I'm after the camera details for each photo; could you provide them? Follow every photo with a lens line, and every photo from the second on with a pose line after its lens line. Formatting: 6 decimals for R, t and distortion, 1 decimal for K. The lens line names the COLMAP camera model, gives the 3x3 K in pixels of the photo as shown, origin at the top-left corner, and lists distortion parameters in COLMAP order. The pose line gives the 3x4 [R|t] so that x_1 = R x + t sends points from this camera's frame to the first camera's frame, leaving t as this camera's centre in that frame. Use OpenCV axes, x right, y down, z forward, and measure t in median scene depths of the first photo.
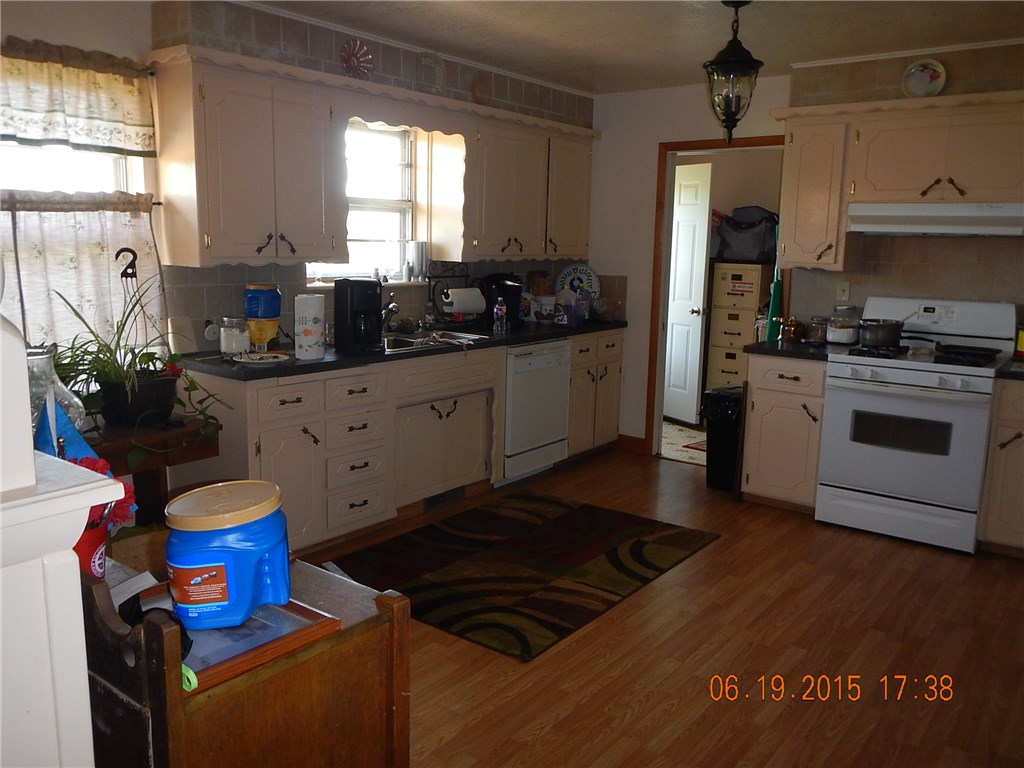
lens RADIAL K [[842.9, 0, 512.0], [0, 842.9, 384.0], [0, 0, 1]] dist [0.011579, 0.002664]
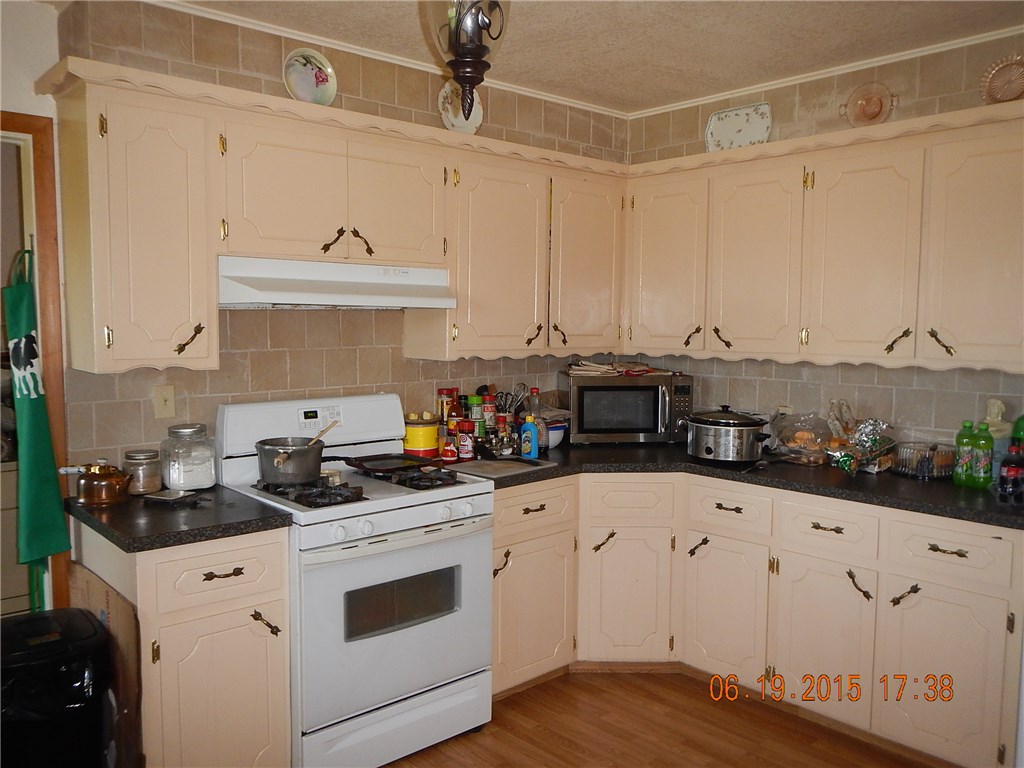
lens RADIAL K [[842.9, 0, 512.0], [0, 842.9, 384.0], [0, 0, 1]] dist [0.011579, 0.002664]
pose [[0.188198, -0.100371, 0.976989, -0.156257], [0.165888, 0.983720, 0.069108, -0.140071], [-0.968020, 0.149065, 0.201785, 0.735410]]
